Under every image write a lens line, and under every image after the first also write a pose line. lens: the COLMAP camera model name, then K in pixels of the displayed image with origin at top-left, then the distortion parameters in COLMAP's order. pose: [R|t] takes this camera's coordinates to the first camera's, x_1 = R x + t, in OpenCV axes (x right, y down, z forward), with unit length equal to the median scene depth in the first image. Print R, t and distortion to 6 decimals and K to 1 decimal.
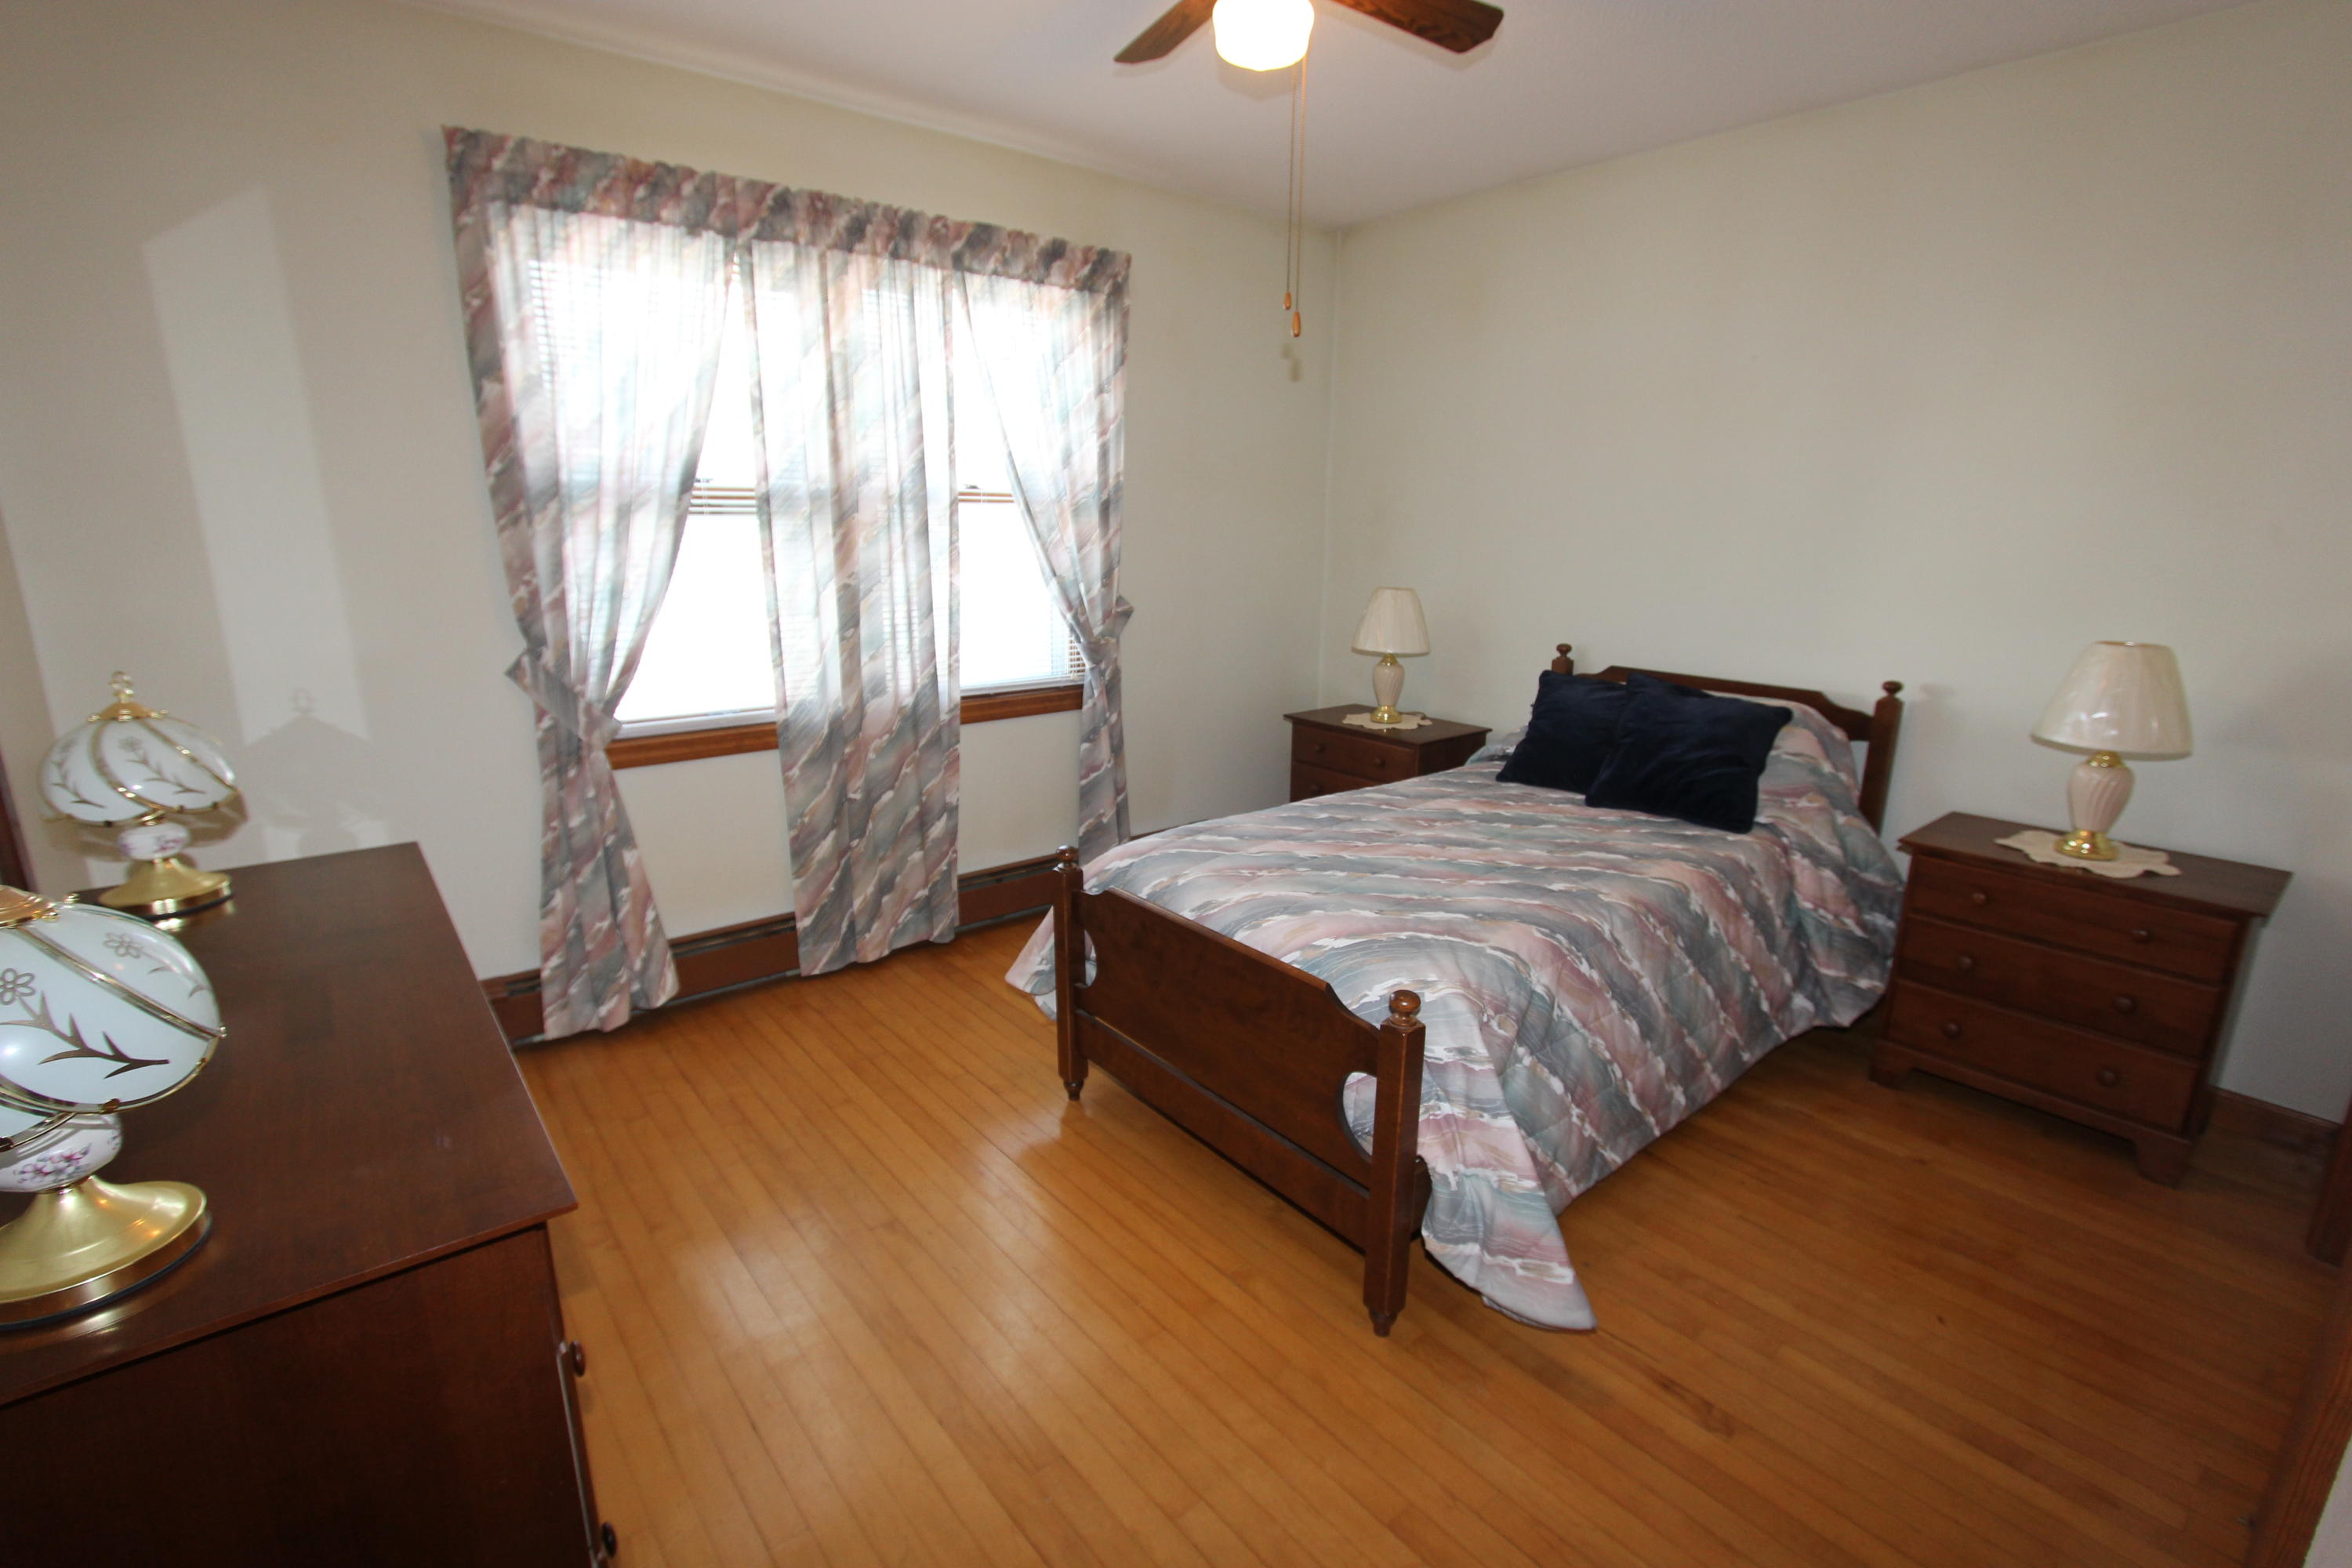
lens RADIAL K [[1059.3, 0, 1176.0], [0, 1059.3, 784.0], [0, 0, 1]] dist [-0.020669, 0.000380]
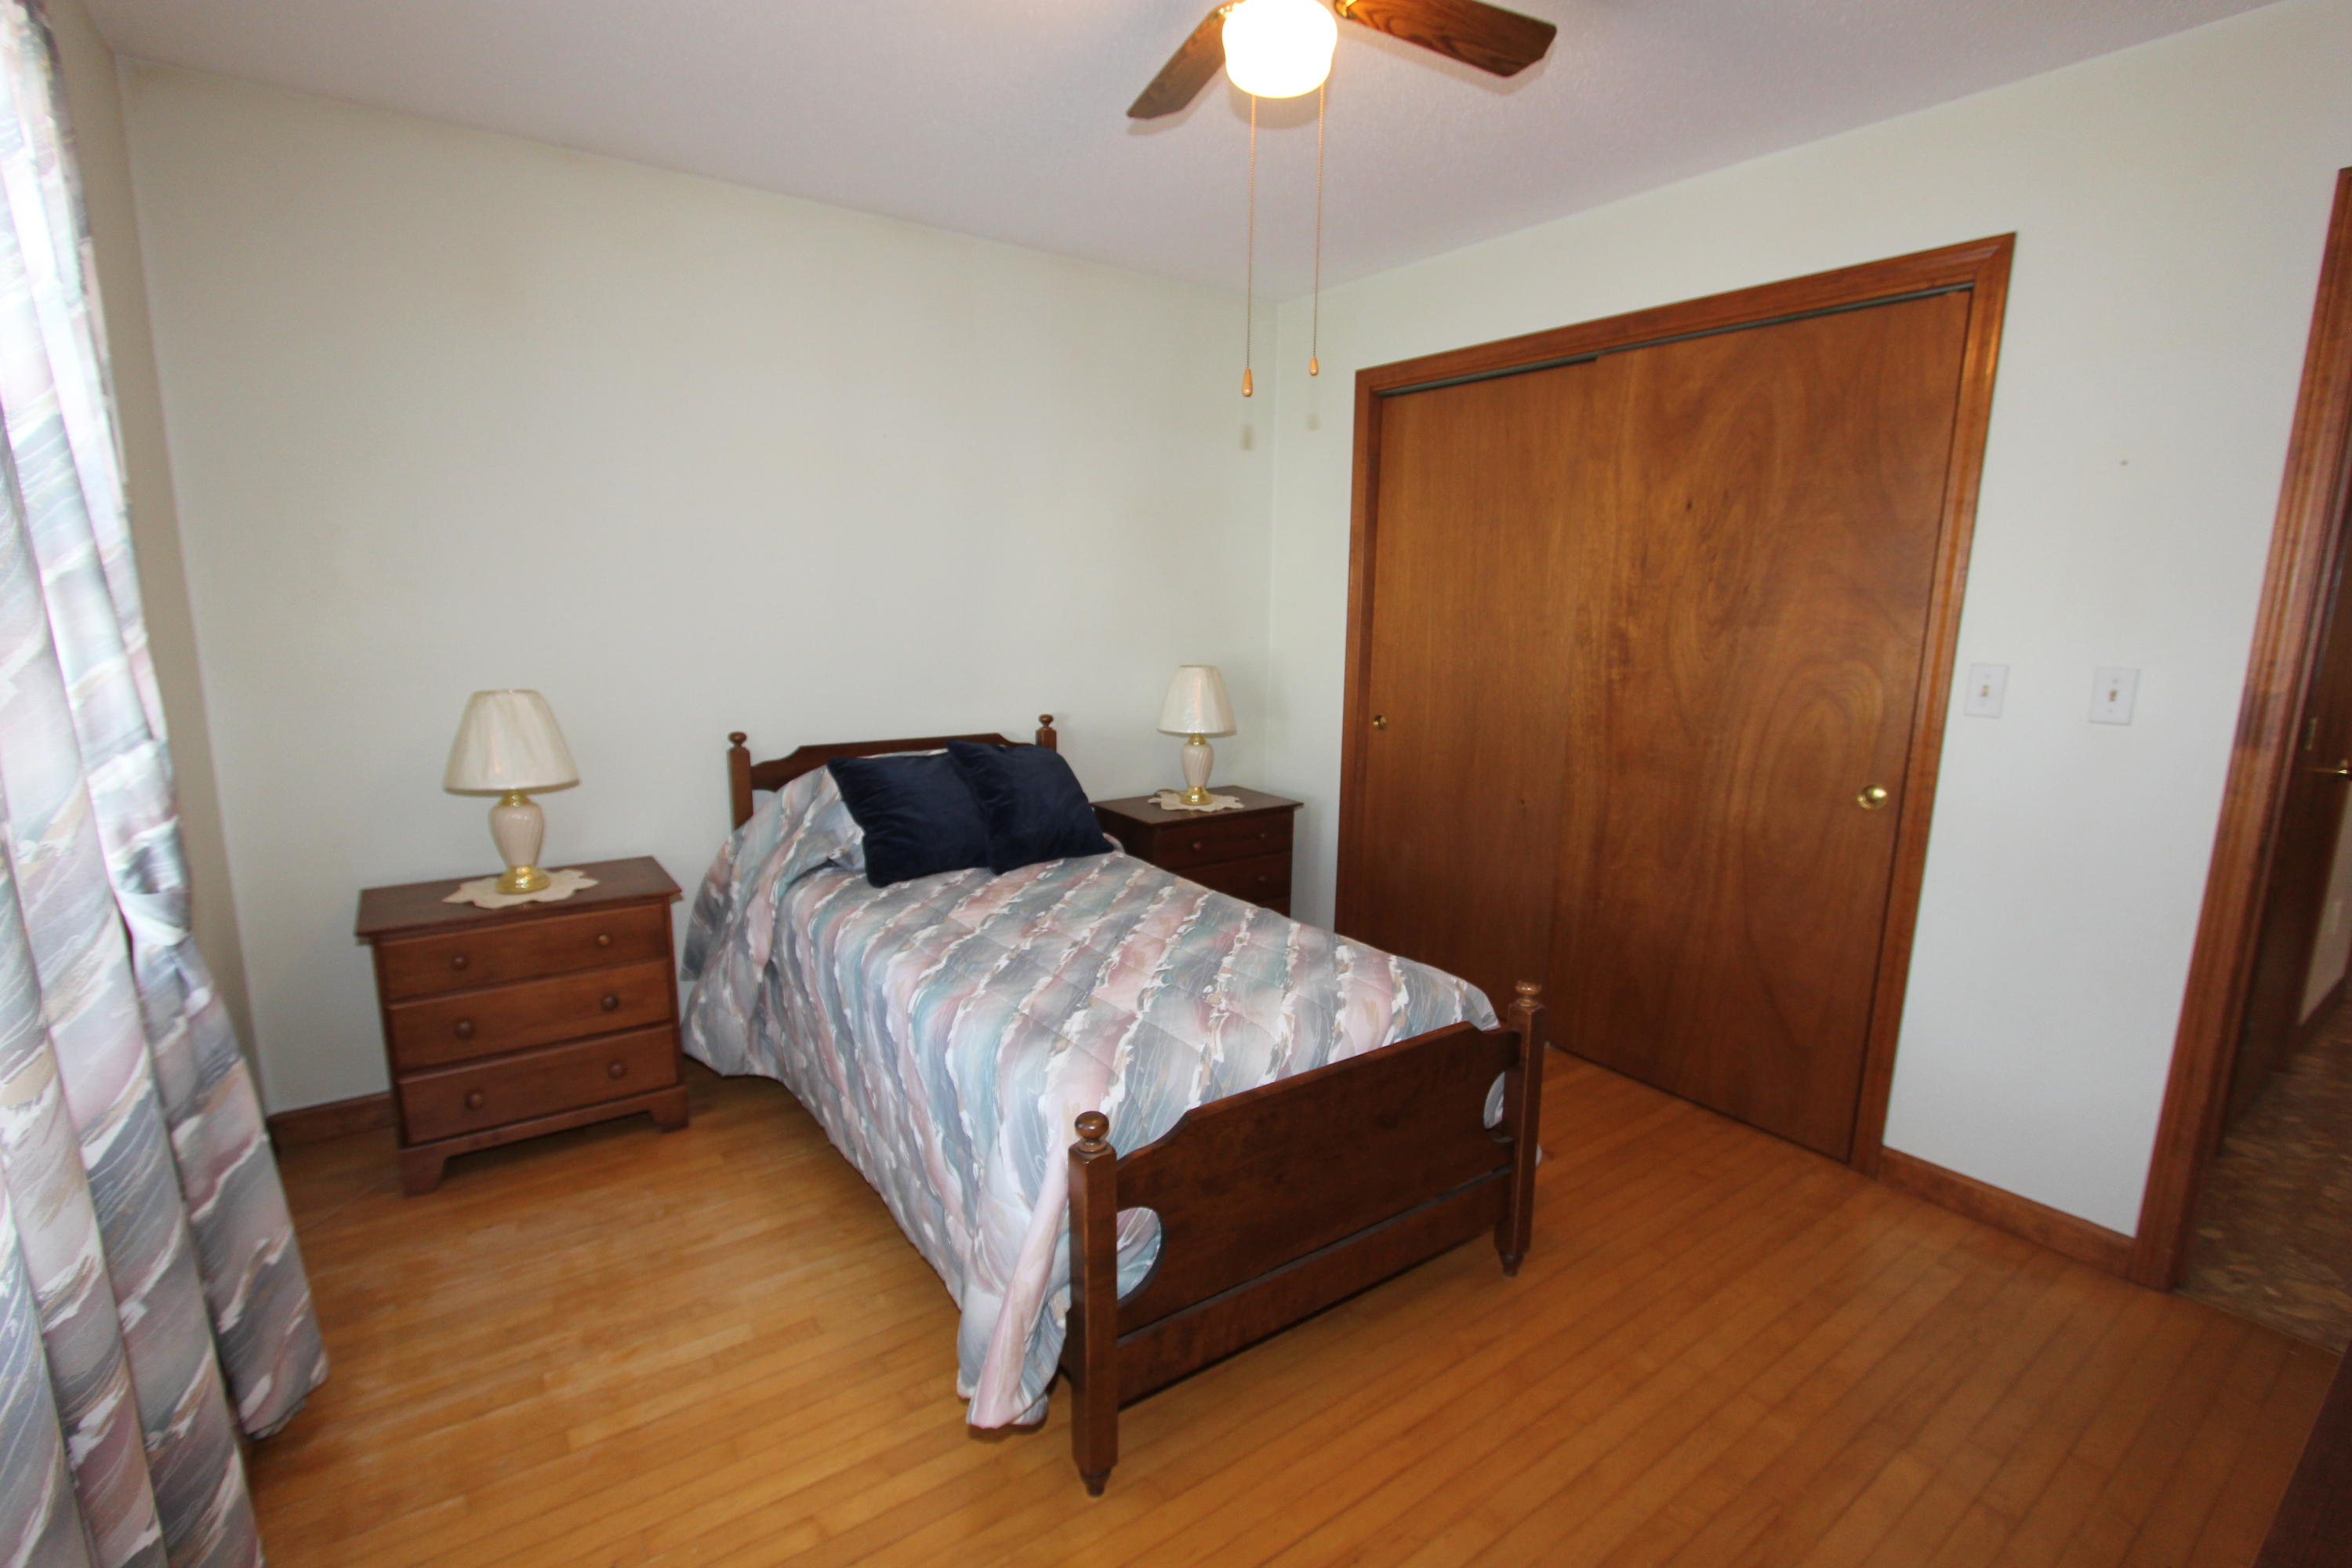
lens RADIAL K [[1084.1, 0, 1174.5], [0, 1084.1, 821.7], [0, 0, 1]] dist [-0.023438, -0.000076]
pose [[0.070330, -0.210375, 0.975088, -0.649695], [0.235564, 0.953364, 0.188697, -0.202459], [-0.969311, 0.216425, 0.116607, 0.802292]]
